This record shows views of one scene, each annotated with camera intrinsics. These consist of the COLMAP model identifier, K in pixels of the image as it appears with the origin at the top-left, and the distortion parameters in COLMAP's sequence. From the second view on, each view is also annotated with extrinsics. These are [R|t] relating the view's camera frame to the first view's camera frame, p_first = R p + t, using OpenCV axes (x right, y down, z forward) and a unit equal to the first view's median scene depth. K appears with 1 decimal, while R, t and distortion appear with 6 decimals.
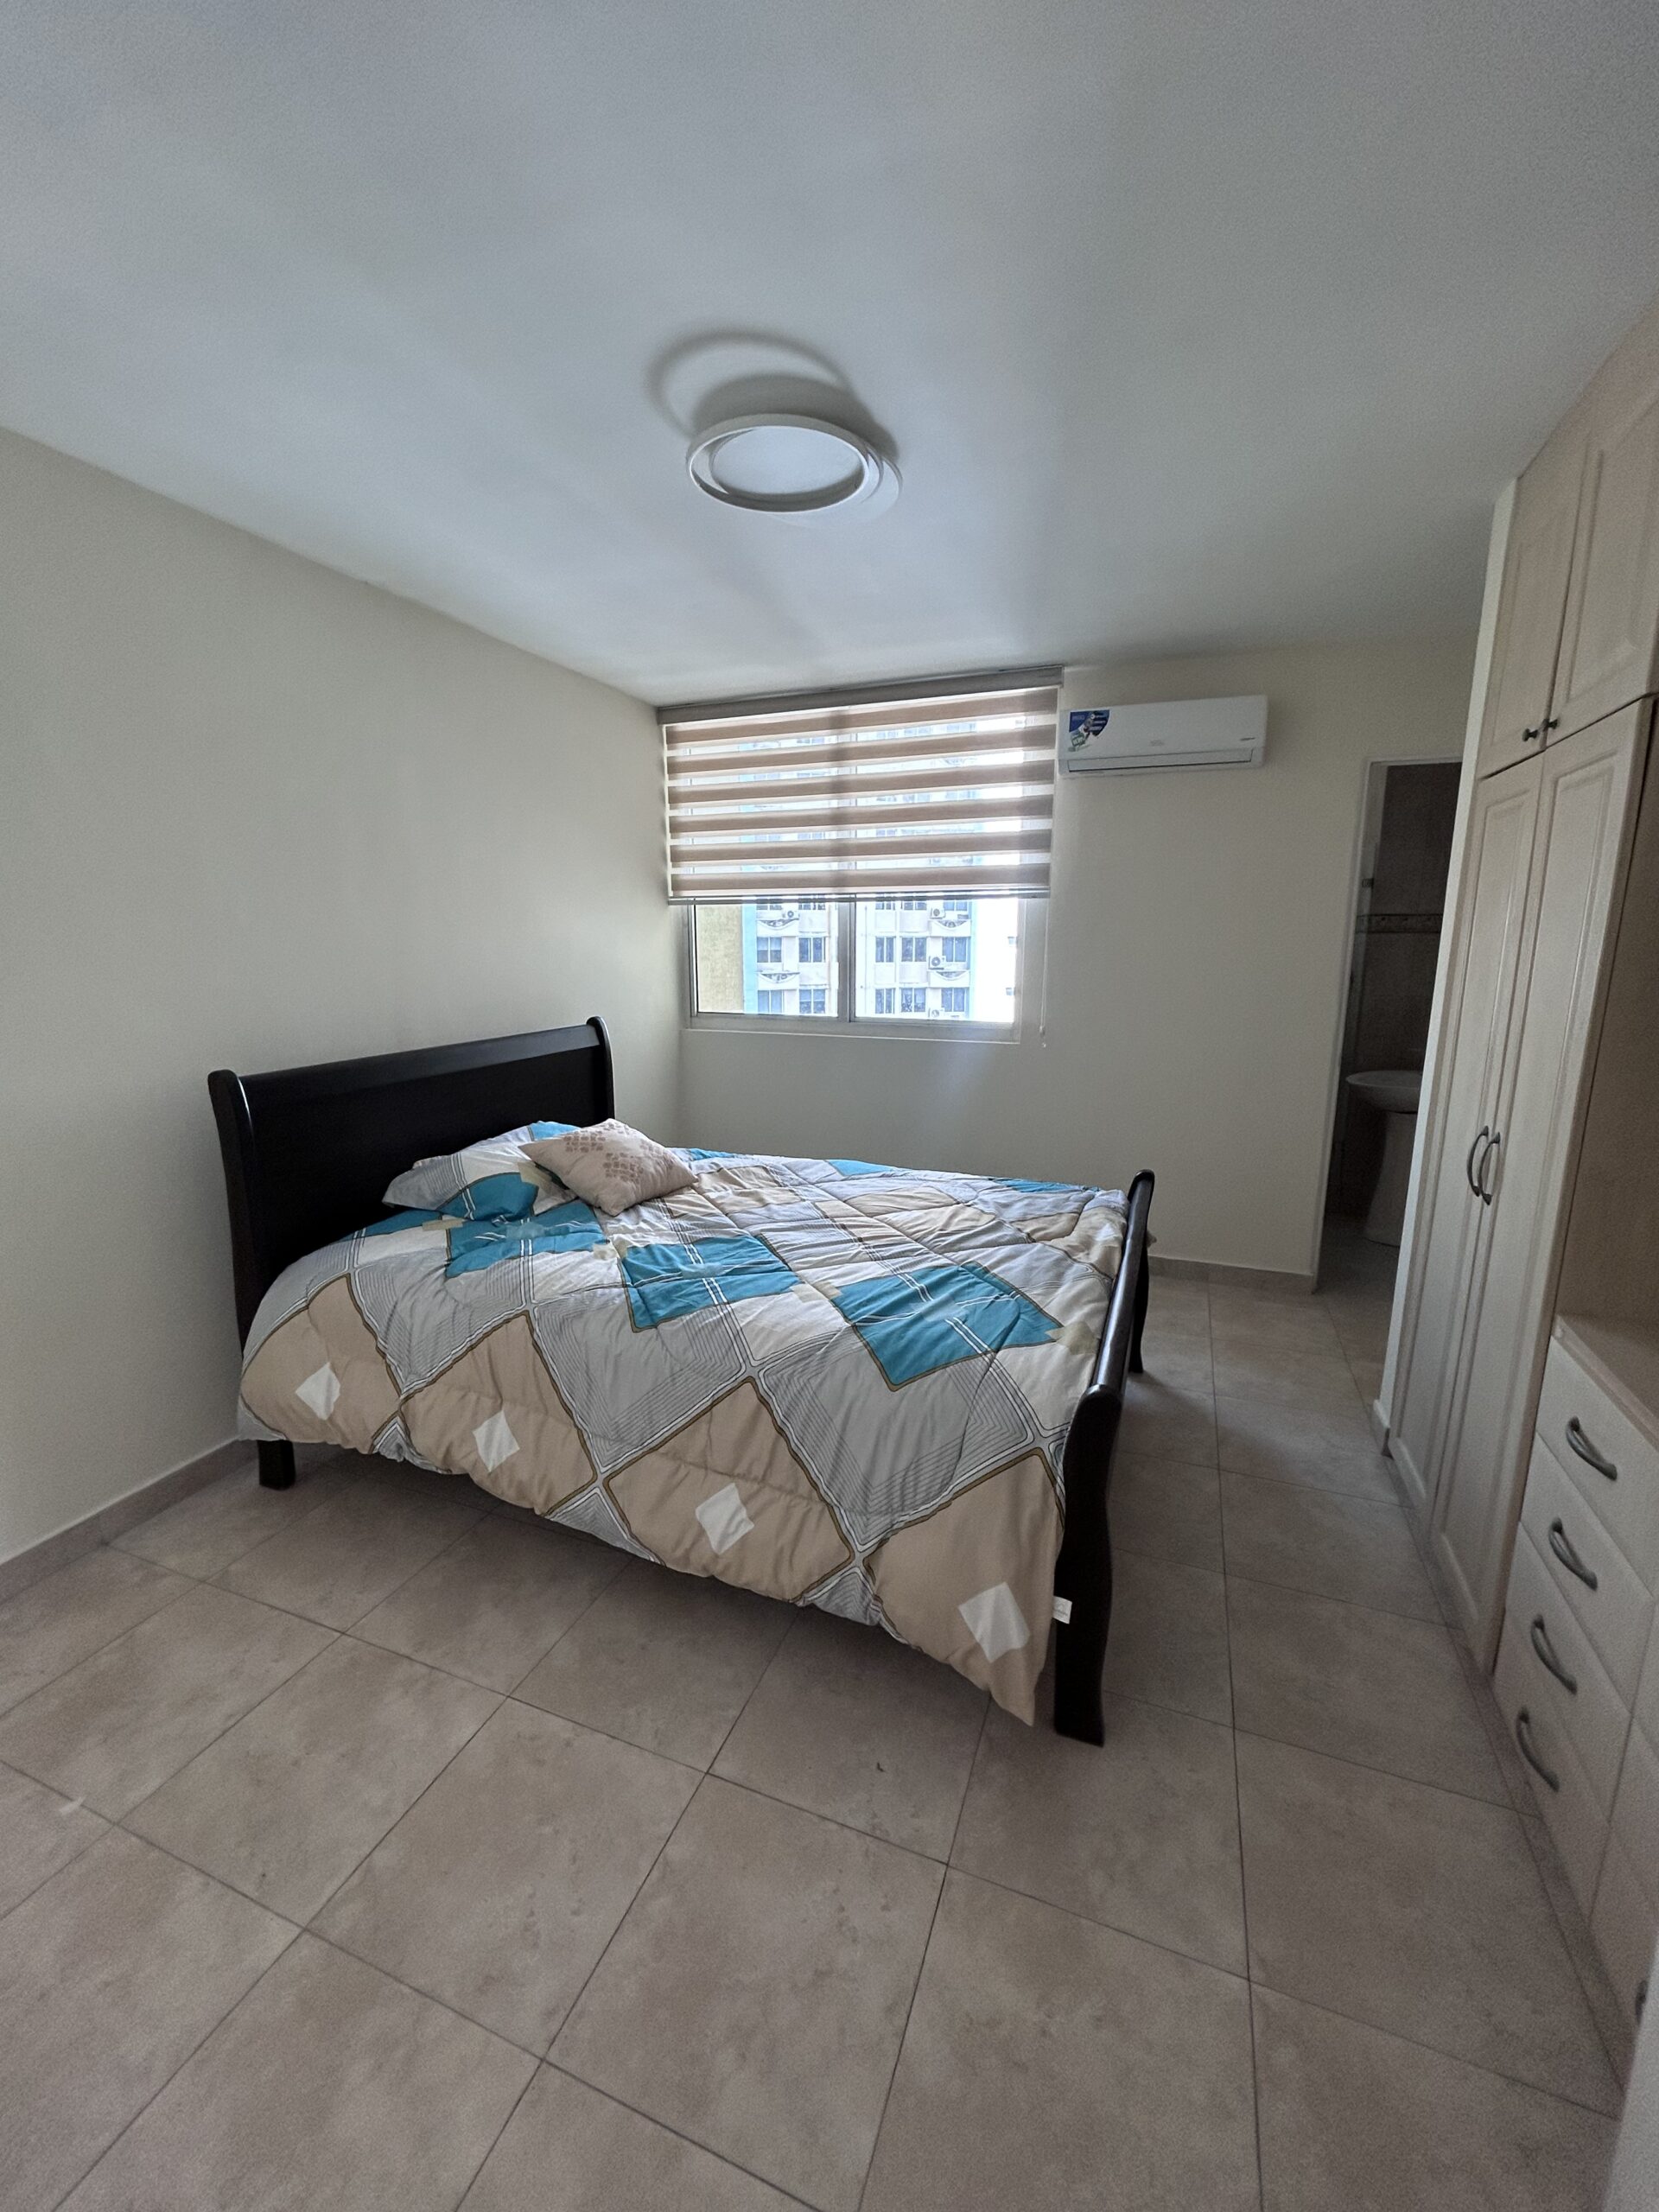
lens RADIAL K [[890.4, 0, 811.3], [0, 890.4, 1119.7], [0, 0, 1]] dist [-0.003034, 0.001413]
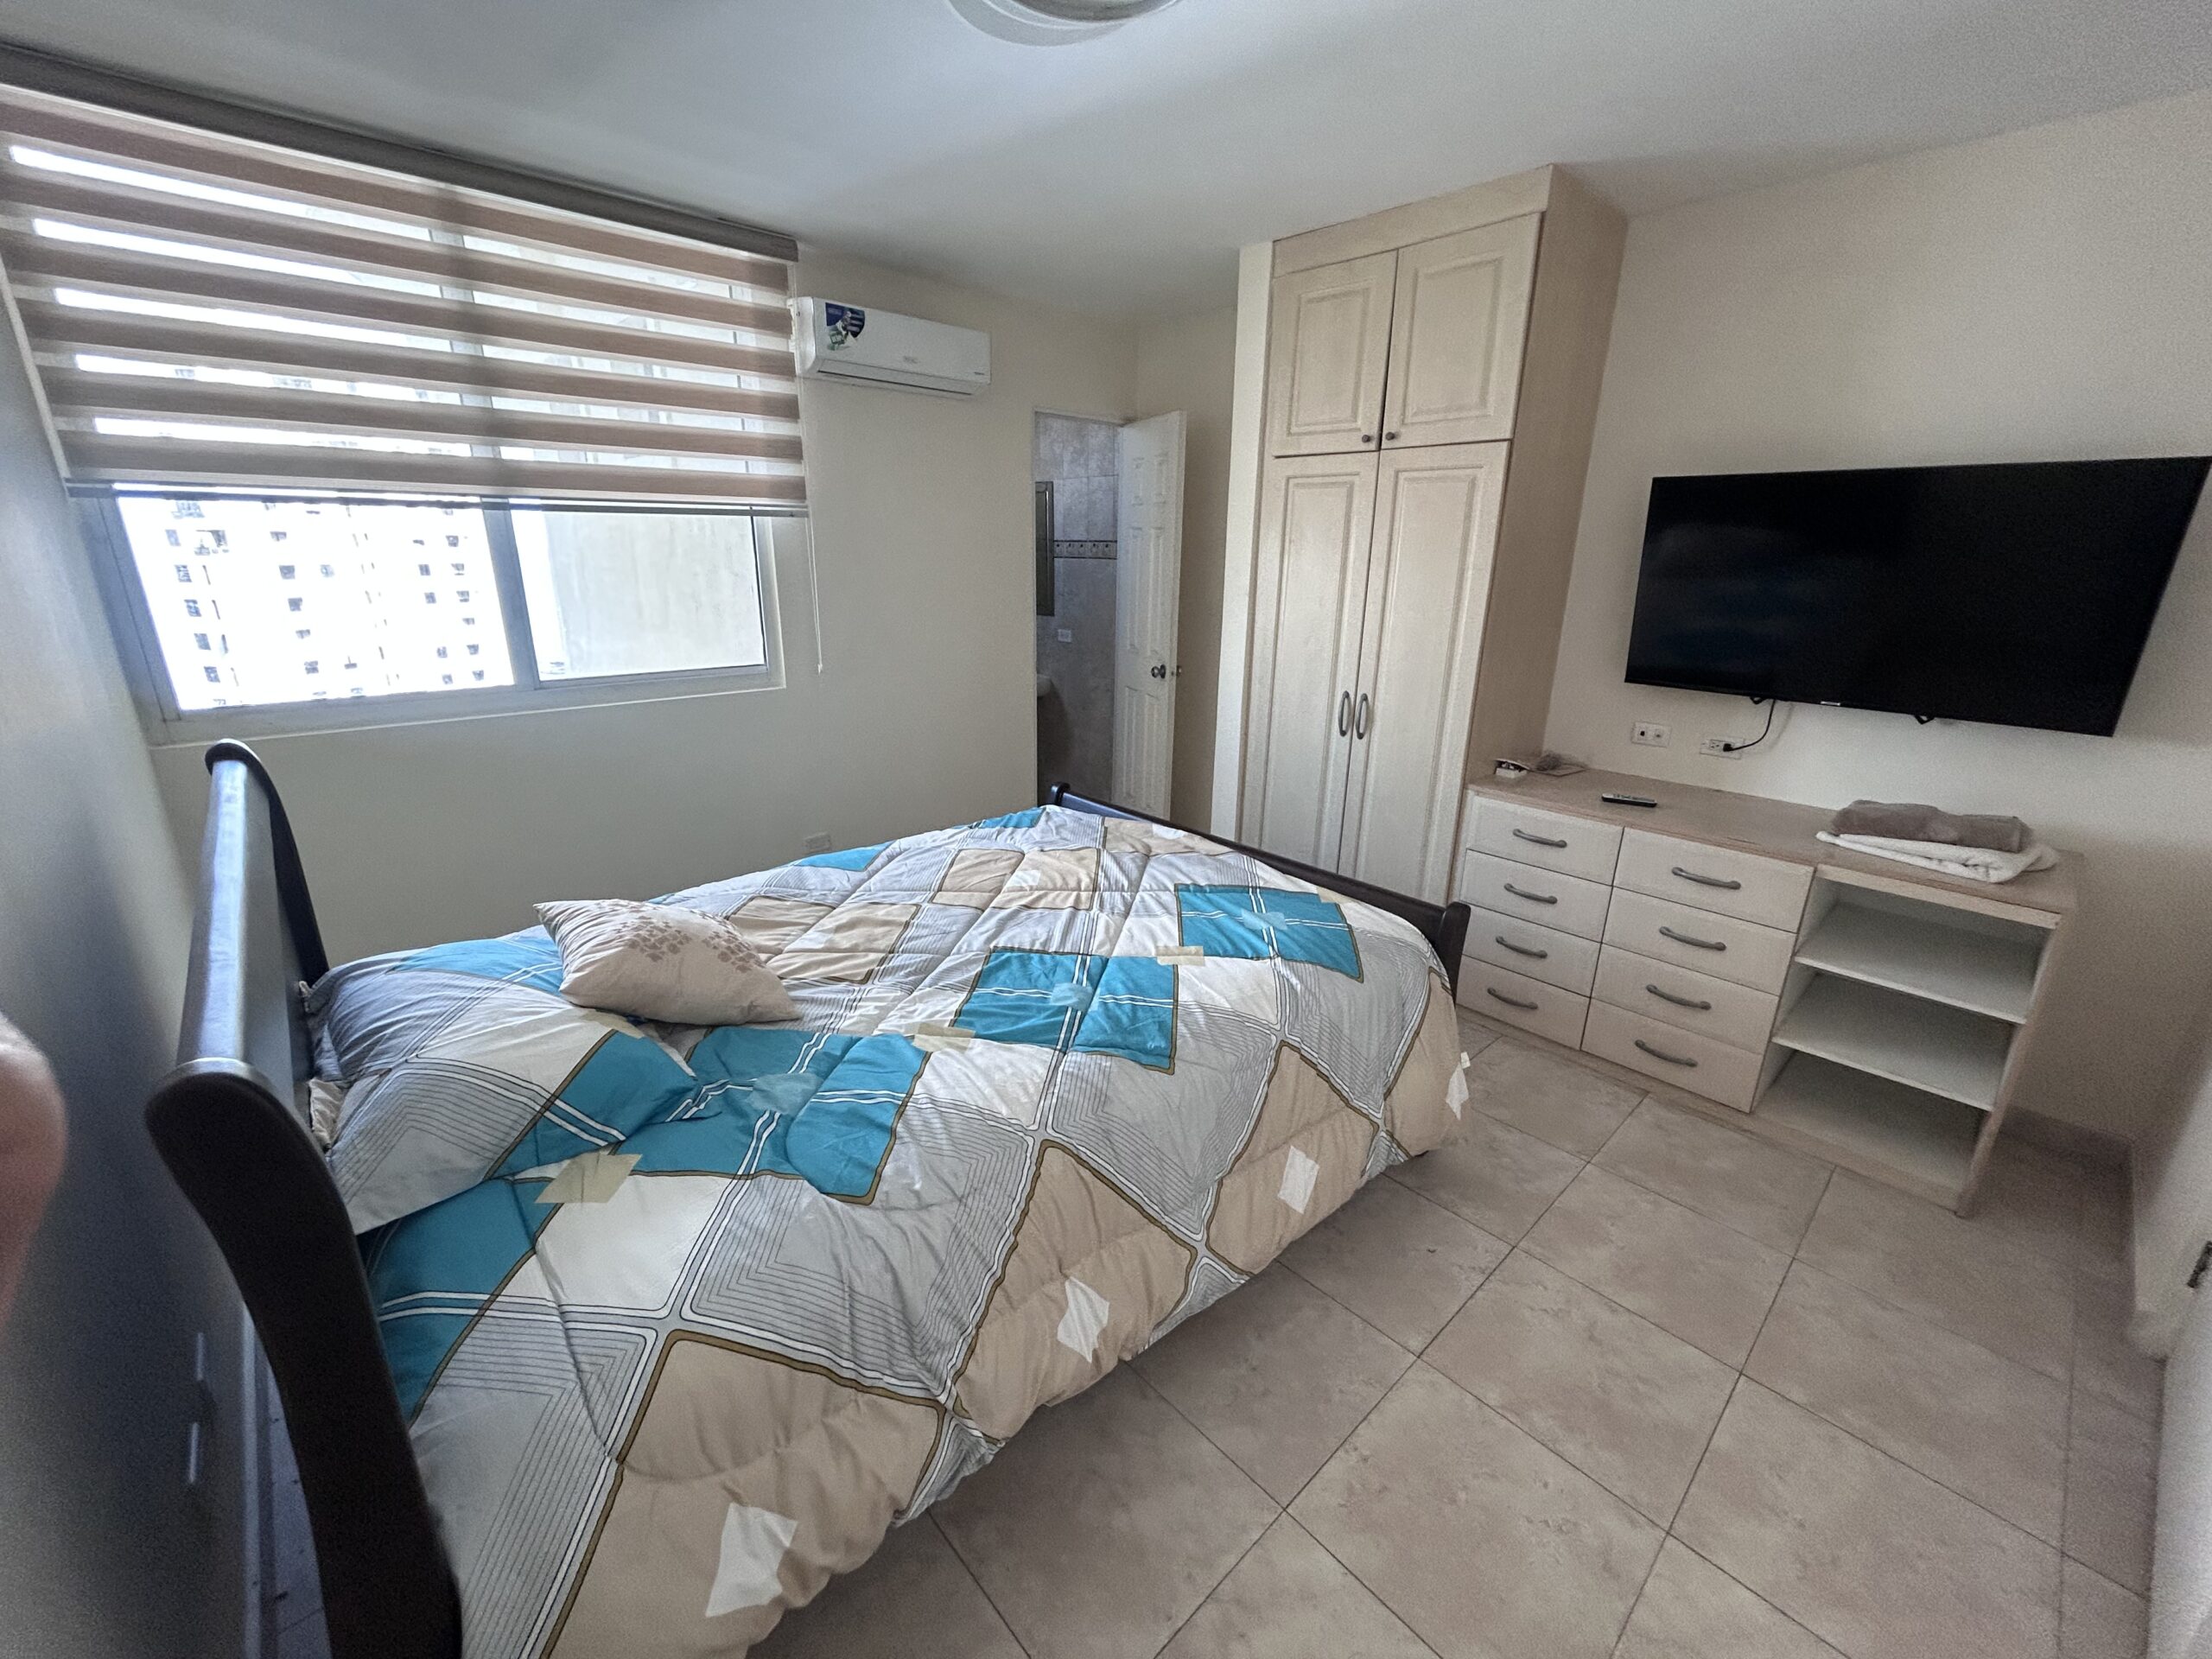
lens RADIAL K [[890.4, 0, 1120.0], [0, 890.4, 842.0], [0, 0, 1]] dist [-0.003034, 0.001413]
pose [[0.427551, -0.278134, 0.860141, -0.601503], [0.172936, 0.959084, 0.224167, -0.112833], [-0.887296, 0.052906, 0.458157, 0.448435]]
